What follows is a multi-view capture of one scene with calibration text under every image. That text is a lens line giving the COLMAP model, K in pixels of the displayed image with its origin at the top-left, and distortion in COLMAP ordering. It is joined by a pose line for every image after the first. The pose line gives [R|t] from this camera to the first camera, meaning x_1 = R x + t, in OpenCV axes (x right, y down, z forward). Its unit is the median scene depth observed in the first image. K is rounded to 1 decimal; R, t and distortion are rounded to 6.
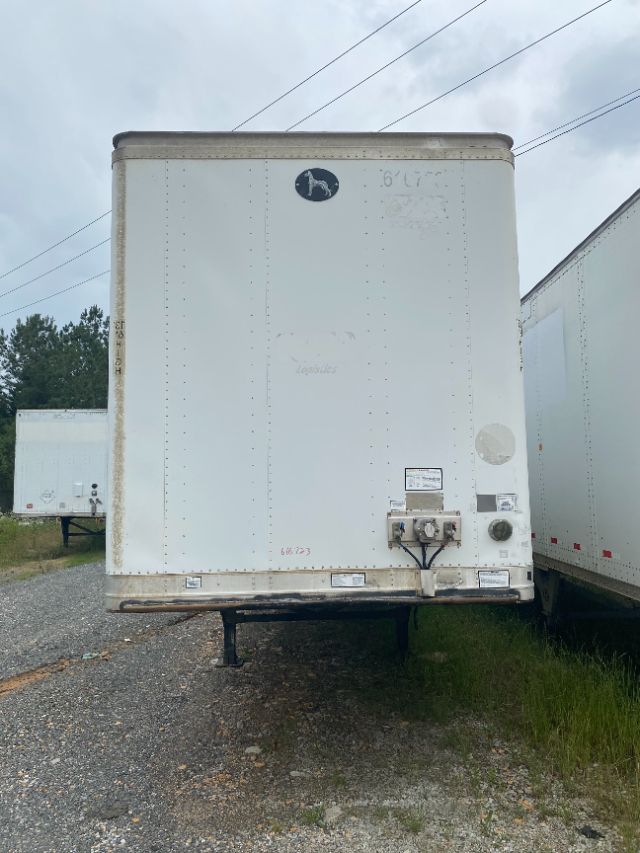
lens RADIAL K [[639.8, 0, 330.9], [0, 639.8, 433.9], [0, 0, 1]] dist [0.030952, -0.034732]
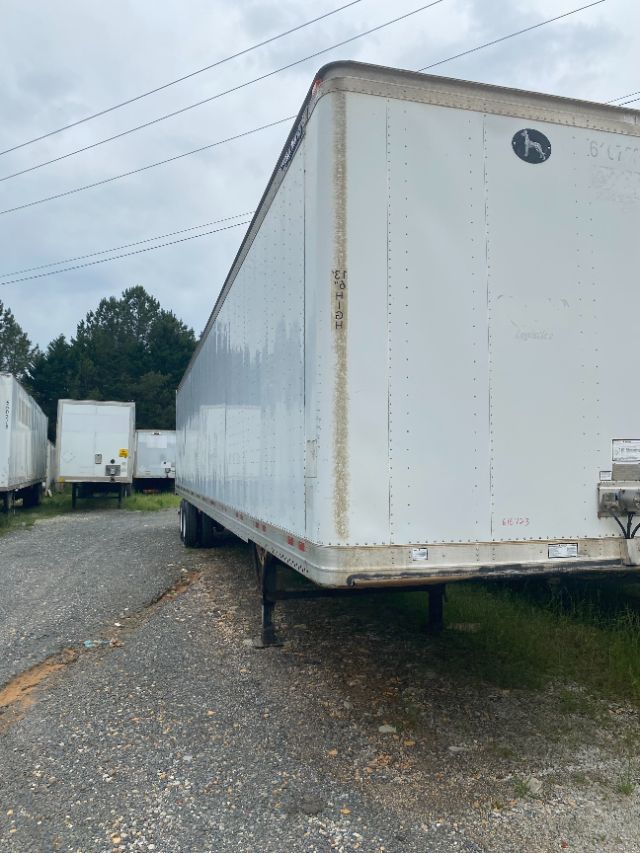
lens RADIAL K [[639.8, 0, 321.9], [0, 639.8, 423.7], [0, 0, 1]] dist [0.030952, -0.034732]
pose [[0.972998, 0.030296, 0.228815, -0.544319], [-0.034195, 0.999329, 0.013096, 0.030986], [-0.228265, -0.020567, 0.973382, 0.115038]]
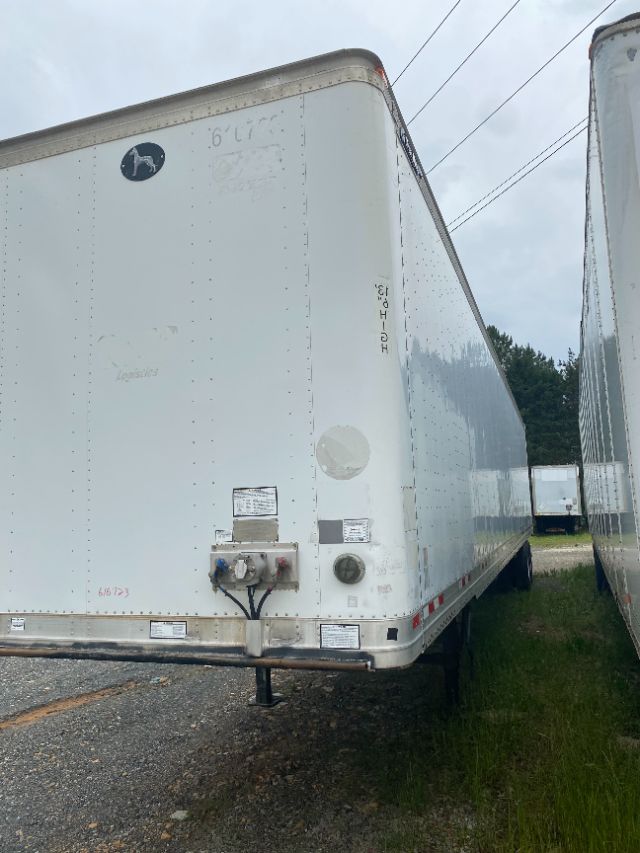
lens RADIAL K [[639.8, 0, 333.6], [0, 639.8, 423.9], [0, 0, 1]] dist [0.030952, -0.034732]
pose [[0.935304, -0.063308, -0.348136, 0.499194], [0.049760, 0.997620, -0.047729, 0.017371], [0.350329, 0.027317, 0.936228, 0.291849]]
